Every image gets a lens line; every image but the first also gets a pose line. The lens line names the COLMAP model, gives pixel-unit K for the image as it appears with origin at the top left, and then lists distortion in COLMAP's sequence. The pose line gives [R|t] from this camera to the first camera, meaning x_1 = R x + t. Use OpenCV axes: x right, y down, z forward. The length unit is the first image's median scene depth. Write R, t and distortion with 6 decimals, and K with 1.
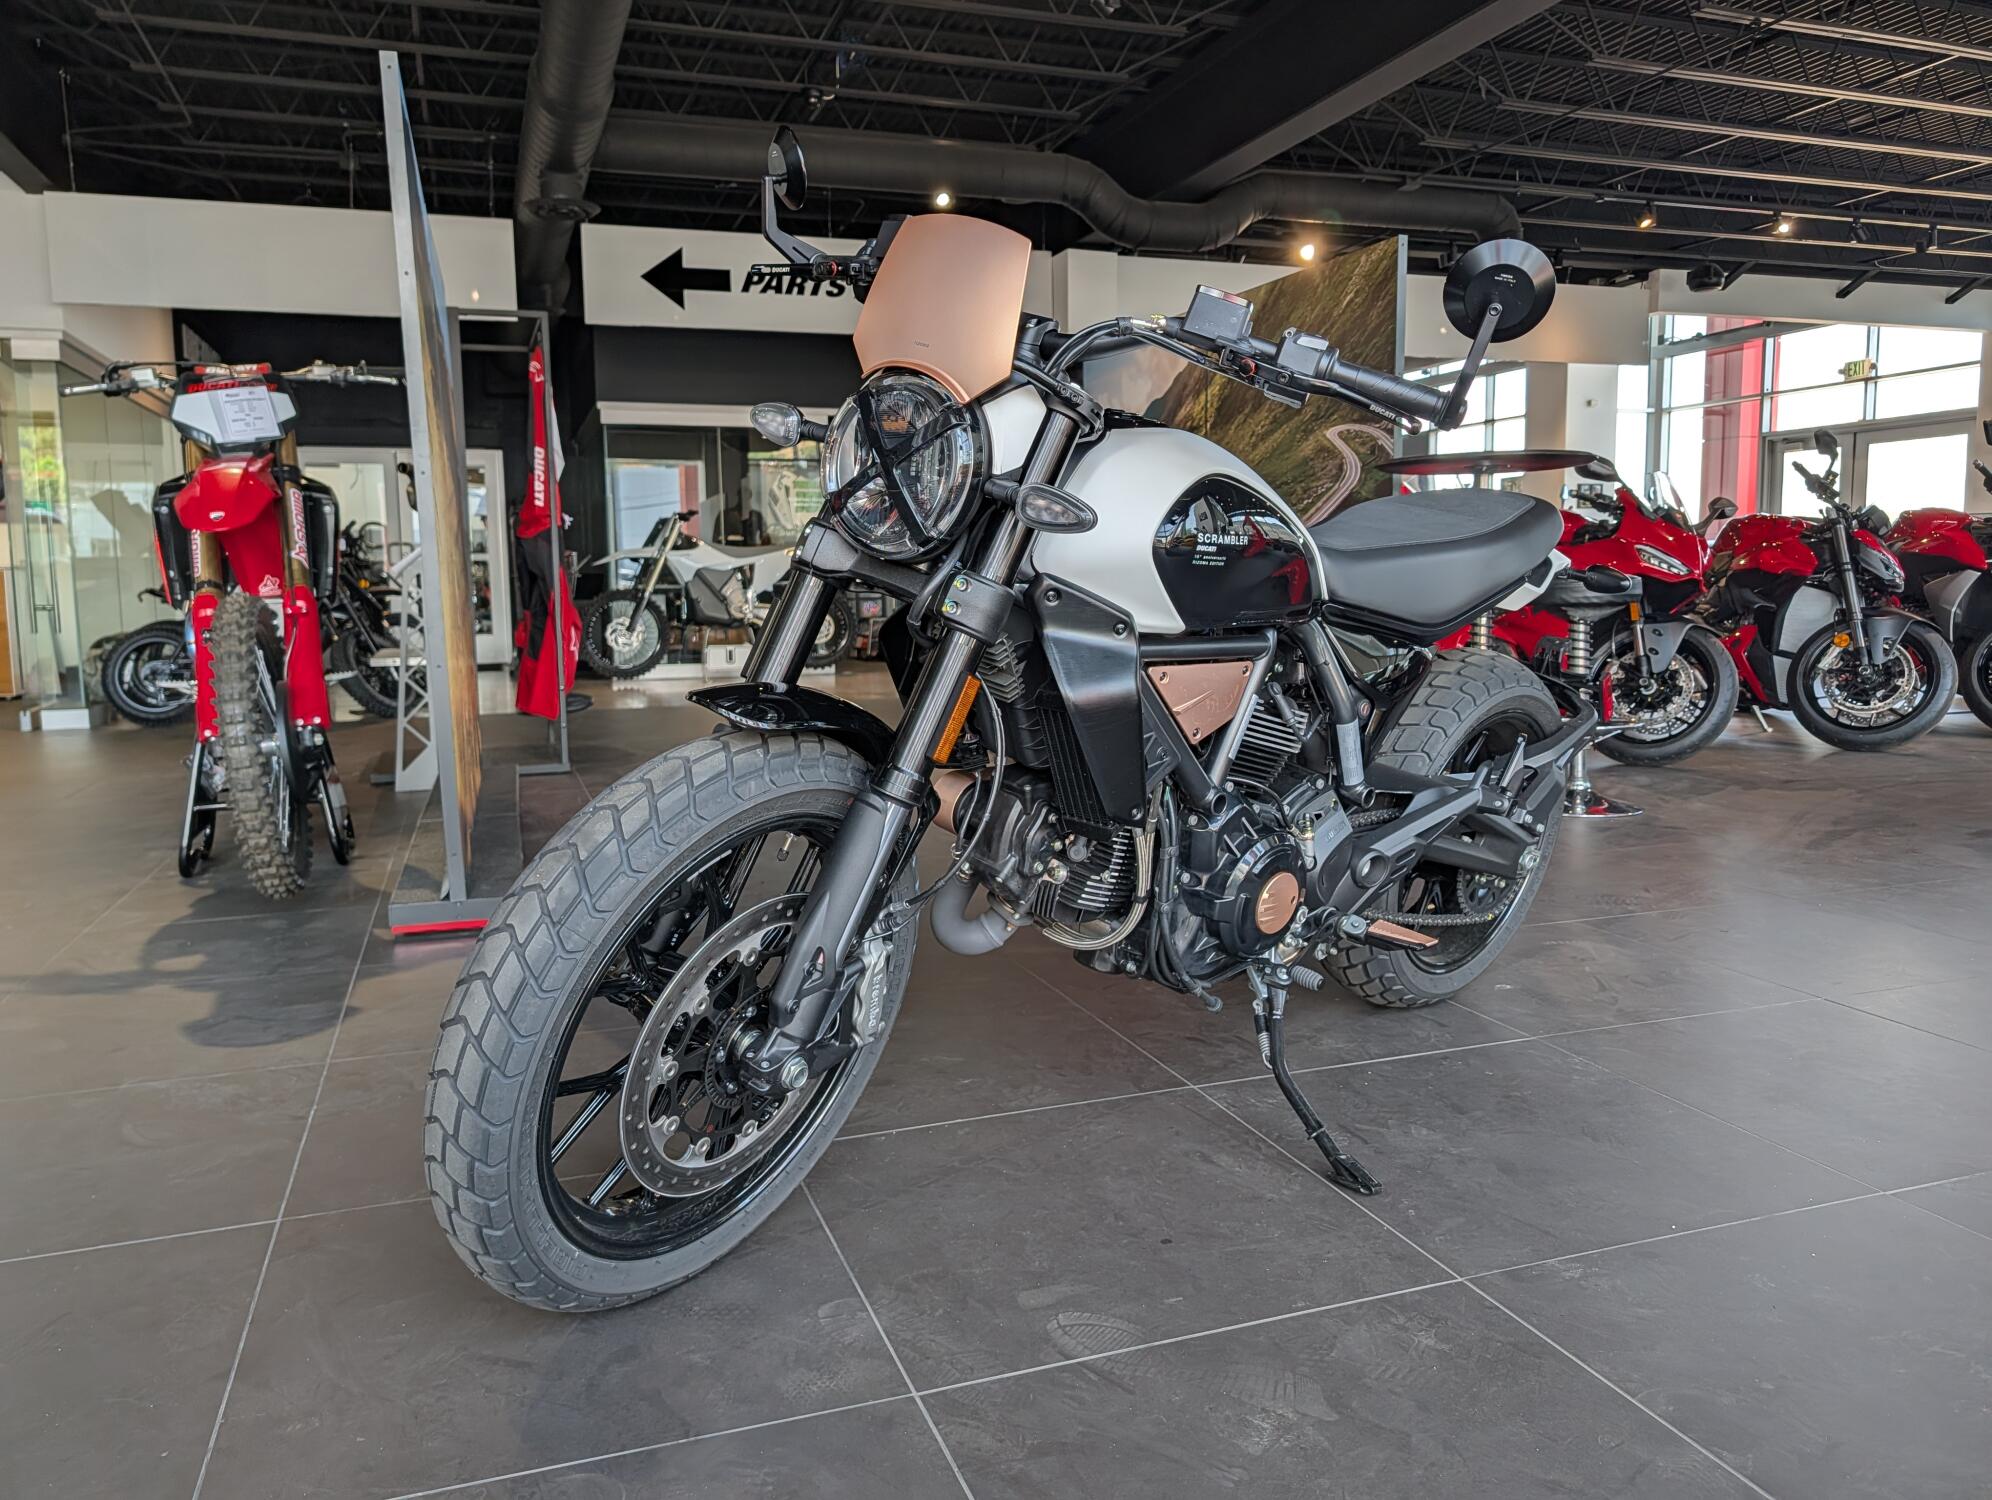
lens RADIAL K [[1409.1, 0, 996.0], [0, 1409.1, 750.0], [0, 0, 1]] dist [0.003844, 0.000486]
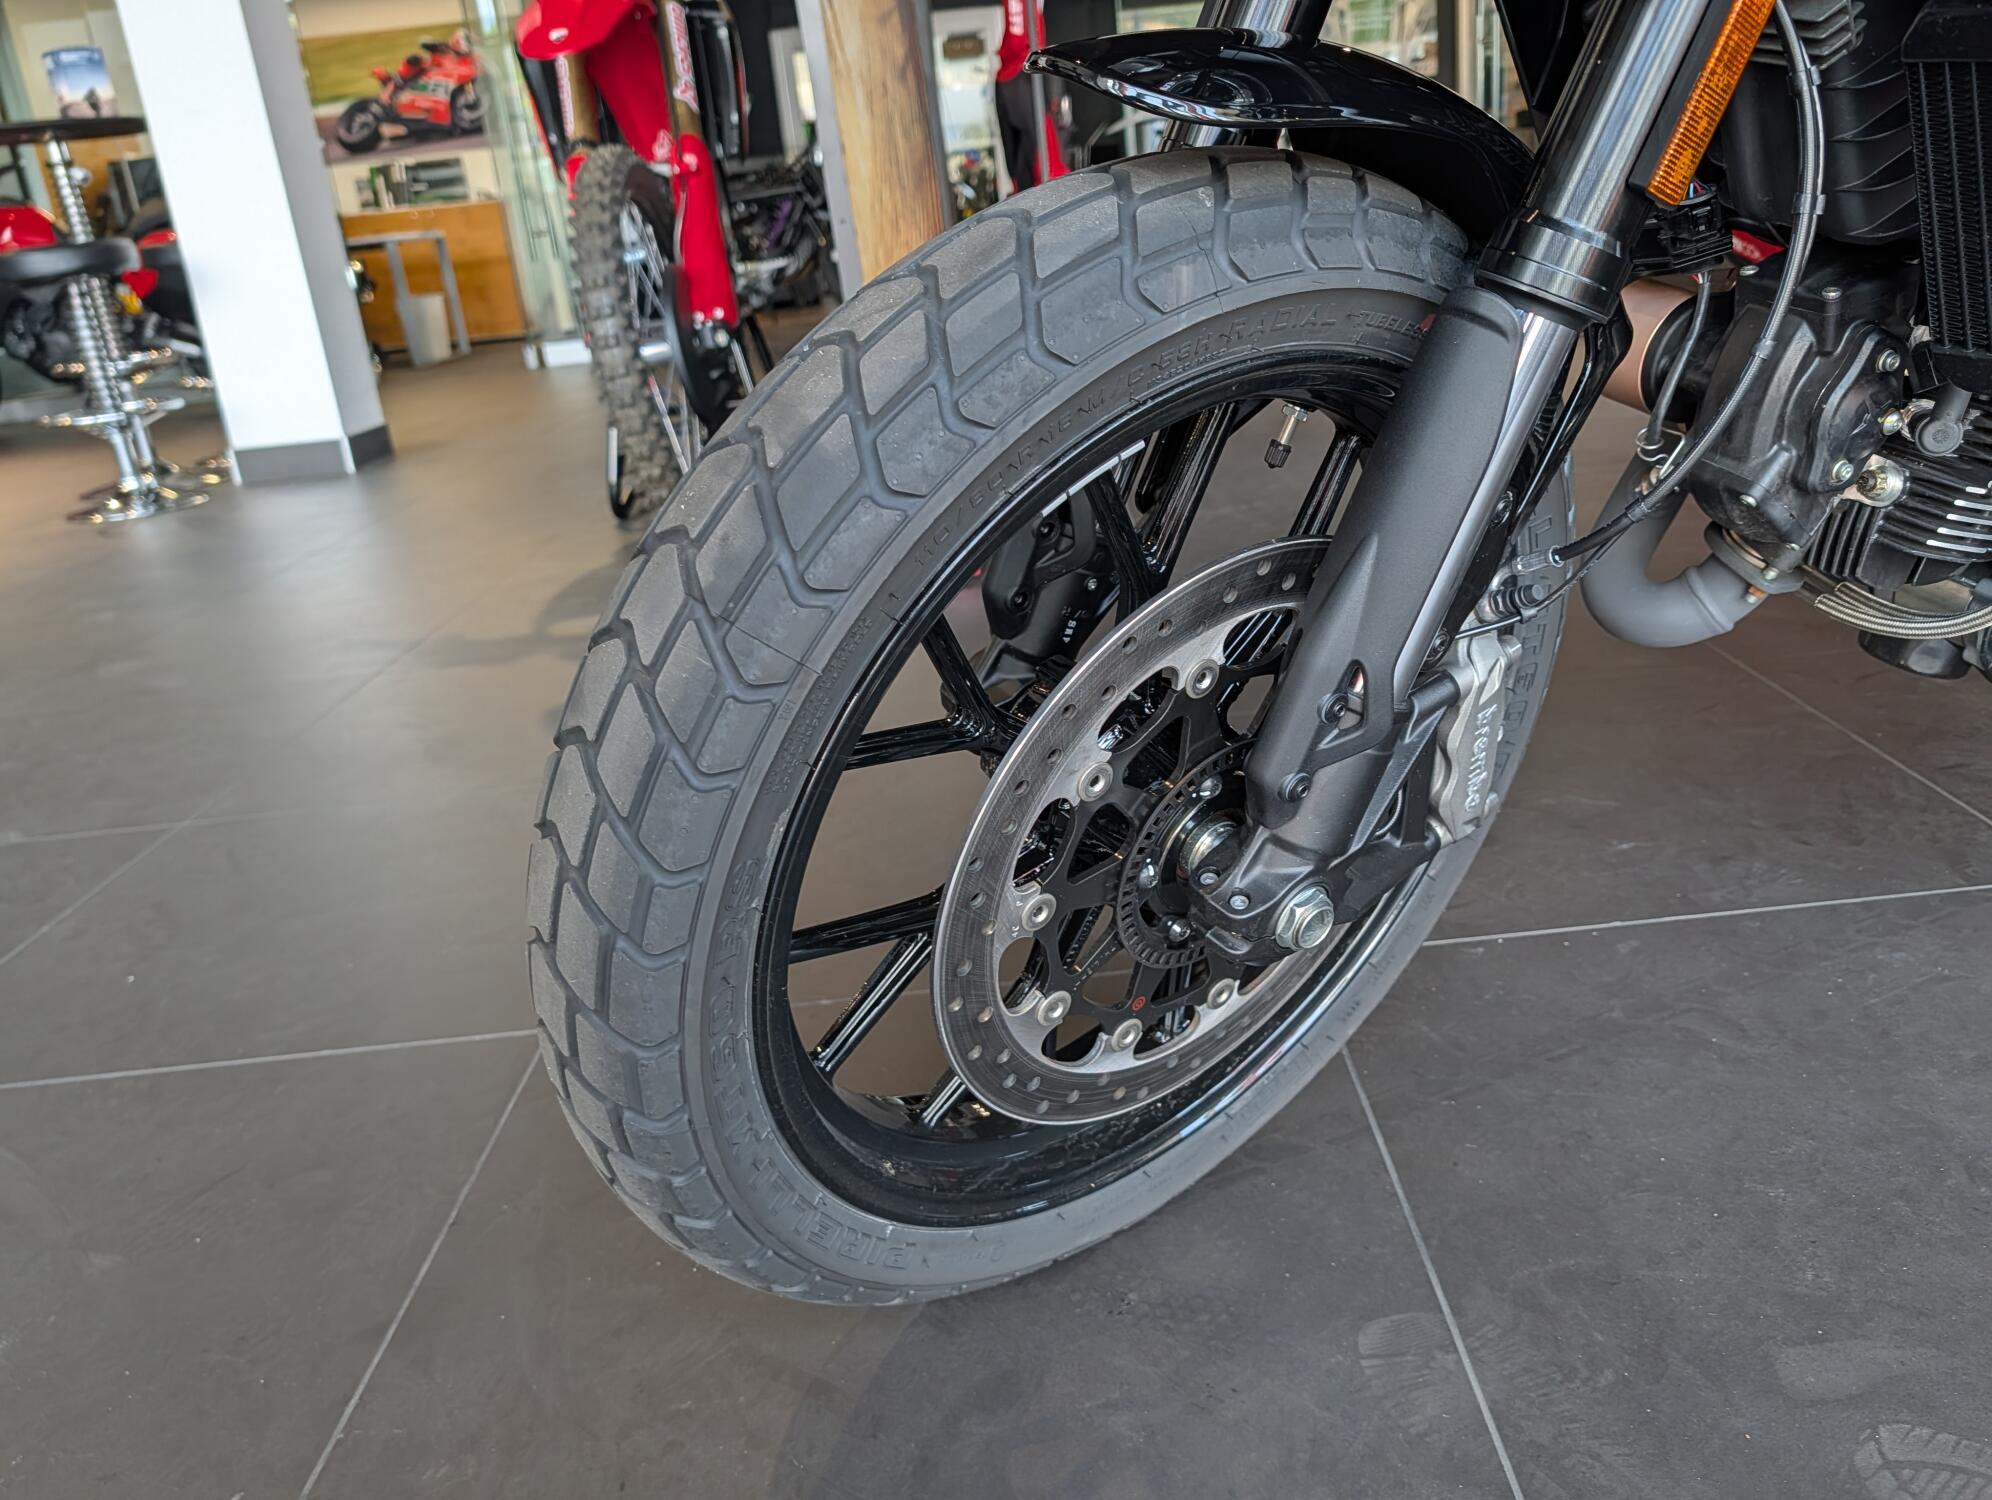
lens RADIAL K [[1570.9, 0, 1007.4], [0, 1570.9, 724.4], [0, 0, 1]] dist [0.004987, 0.001054]
pose [[0.936158, 0.029660, -0.350326, -0.044964], [0.049885, 0.975148, 0.215864, 0.039715], [0.348023, -0.219559, 0.911413, 0.420960]]
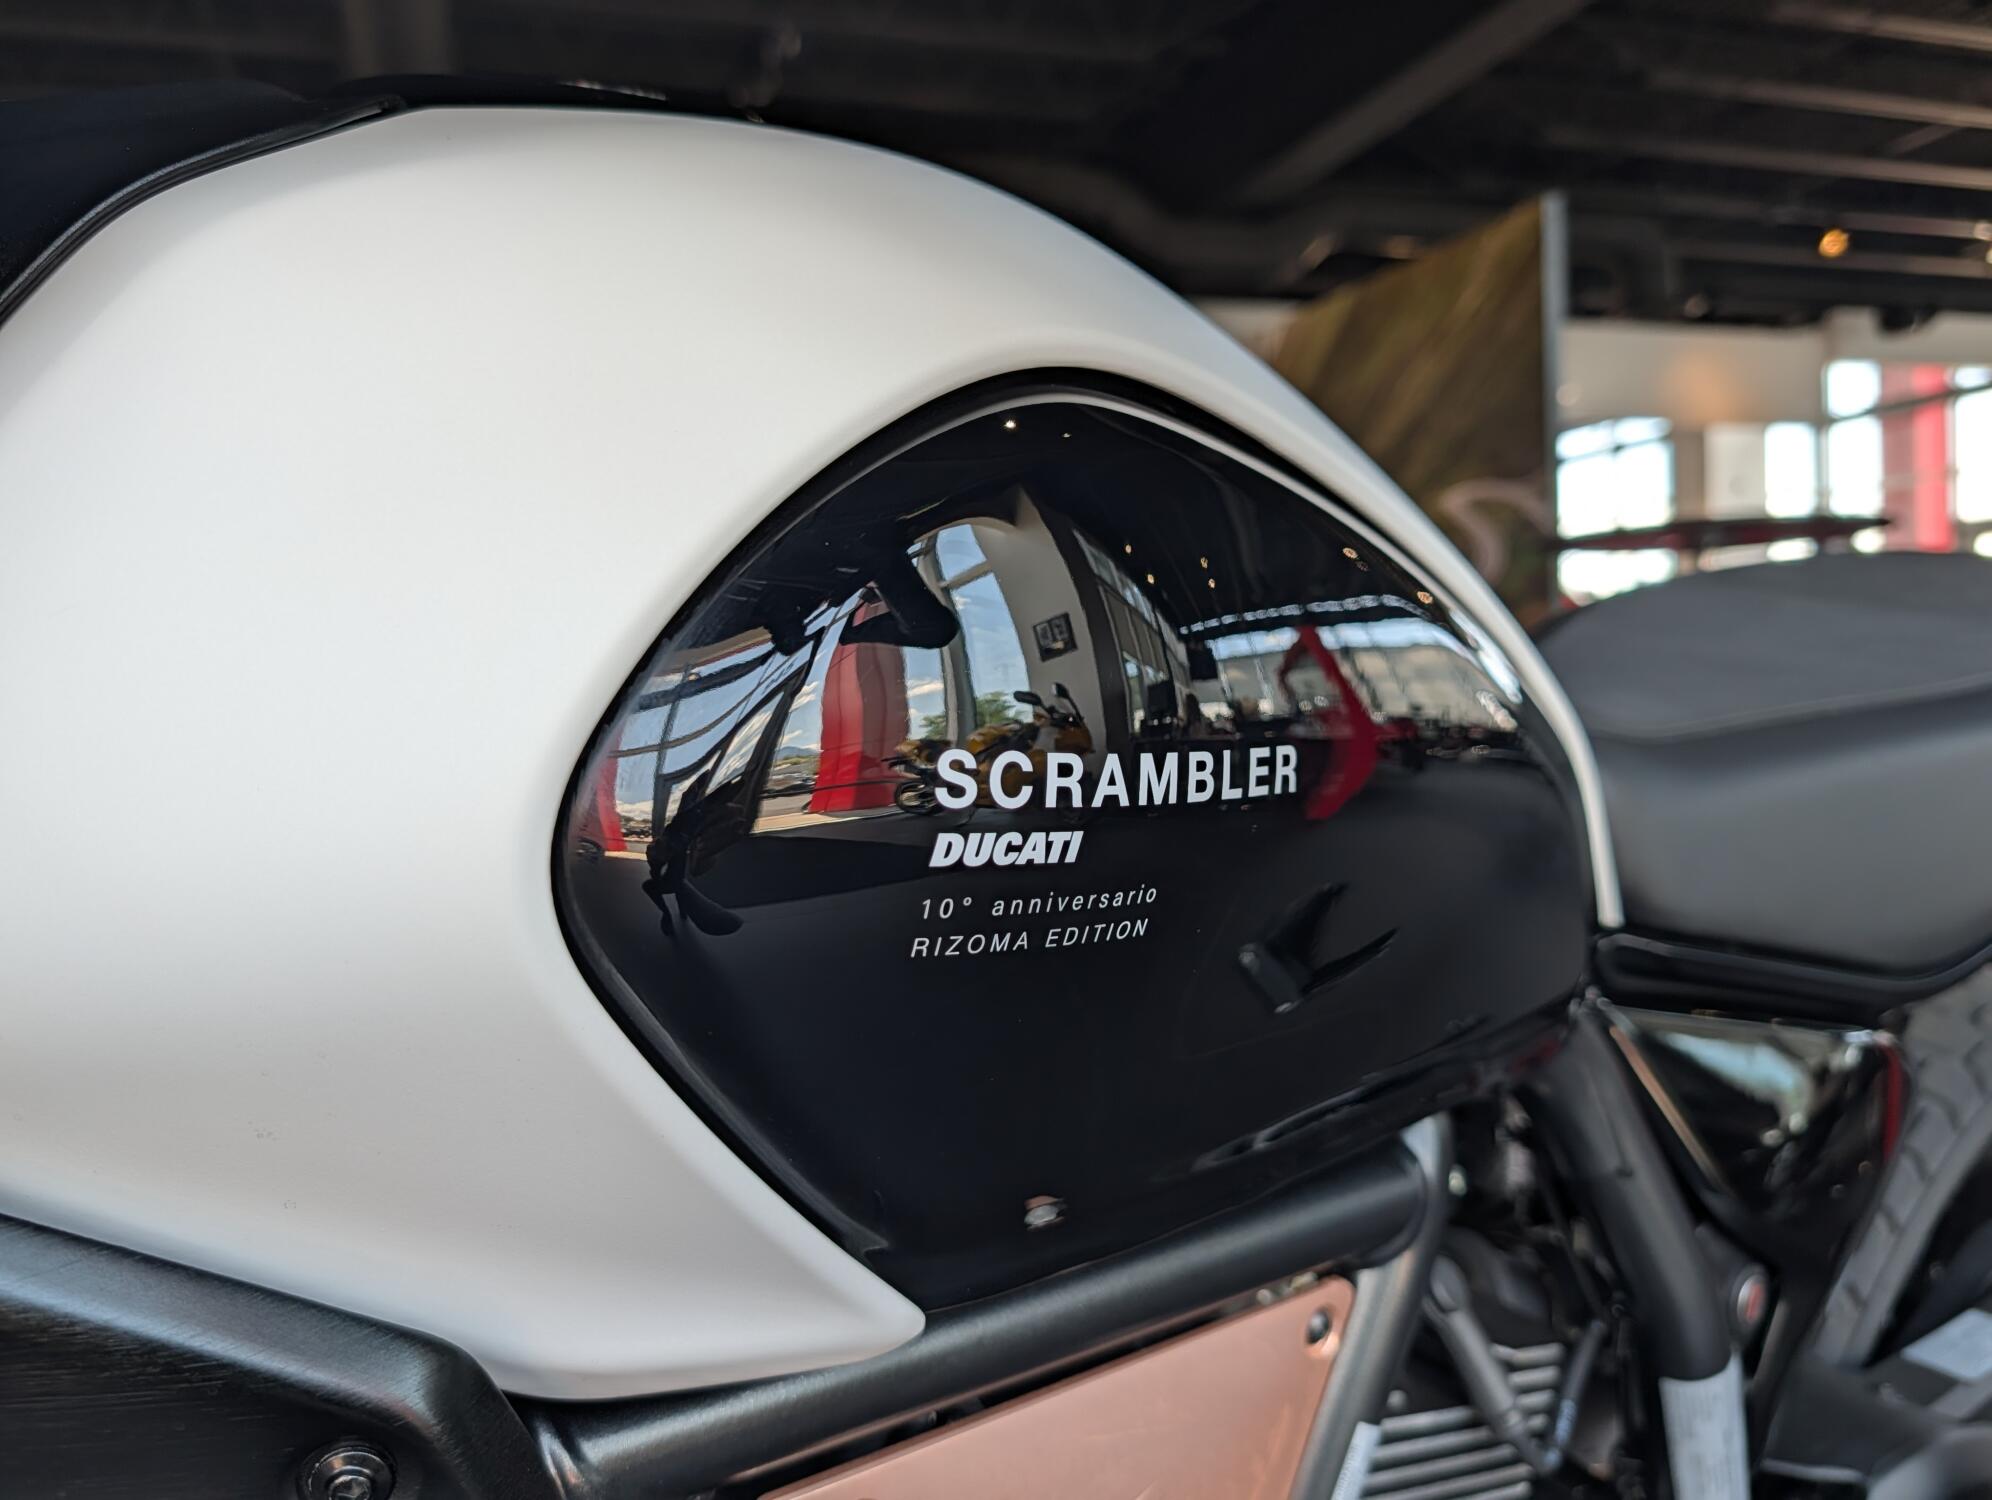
lens RADIAL K [[1570.9, 0, 1007.4], [0, 1570.9, 724.4], [0, 0, 1]] dist [0.004987, 0.001054]
pose [[0.999613, -0.010271, -0.025872, 0.142449], [0.007560, 0.994674, -0.102794, -0.128985], [0.026790, 0.102559, 0.994366, 0.778102]]
